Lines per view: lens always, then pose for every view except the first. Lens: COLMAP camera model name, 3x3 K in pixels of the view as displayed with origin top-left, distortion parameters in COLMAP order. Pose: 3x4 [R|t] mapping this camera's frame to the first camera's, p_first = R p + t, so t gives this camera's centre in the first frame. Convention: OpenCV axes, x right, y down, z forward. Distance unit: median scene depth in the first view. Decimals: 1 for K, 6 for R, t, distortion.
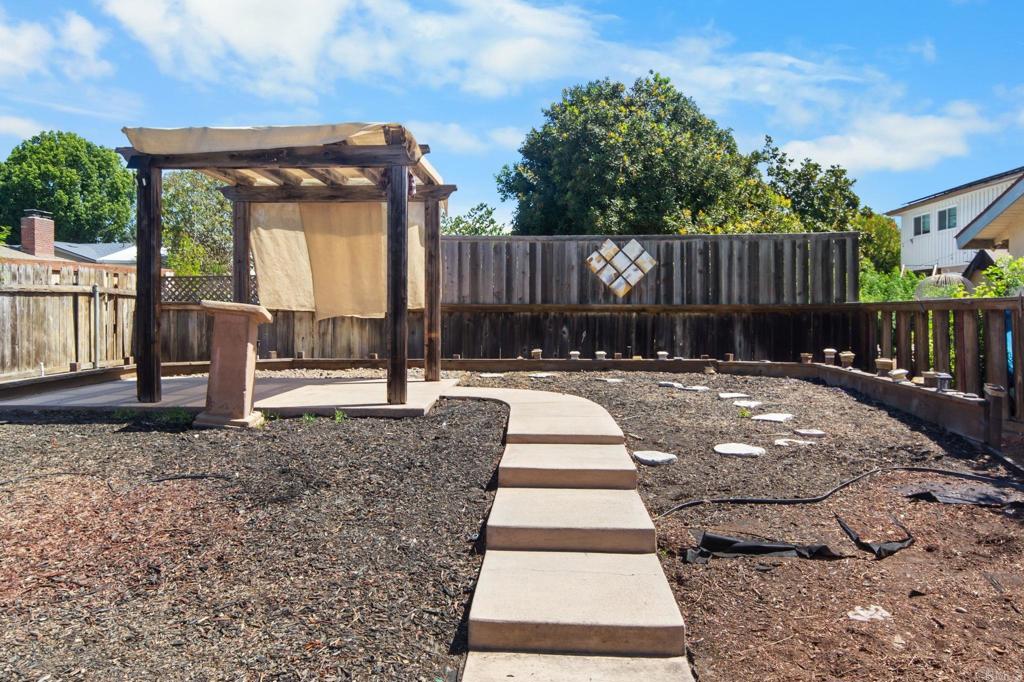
lens RADIAL K [[825.8, 0, 512.0], [0, 825.8, 341.0], [0, 0, 1]] dist [-0.003954, -0.000877]
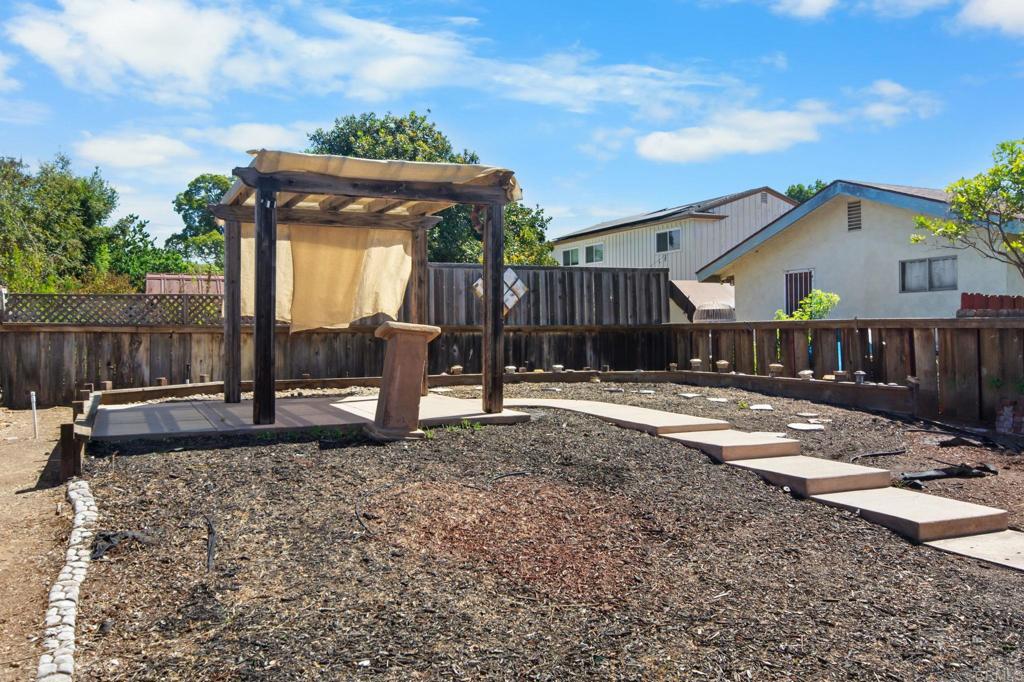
lens RADIAL K [[825.8, 0, 512.0], [0, 825.8, 341.0], [0, 0, 1]] dist [-0.003954, -0.000877]
pose [[0.885057, -0.010305, 0.465369, -0.383569], [0.022086, 0.999559, -0.019871, 0.000296], [-0.464958, 0.027865, 0.884894, -0.012572]]
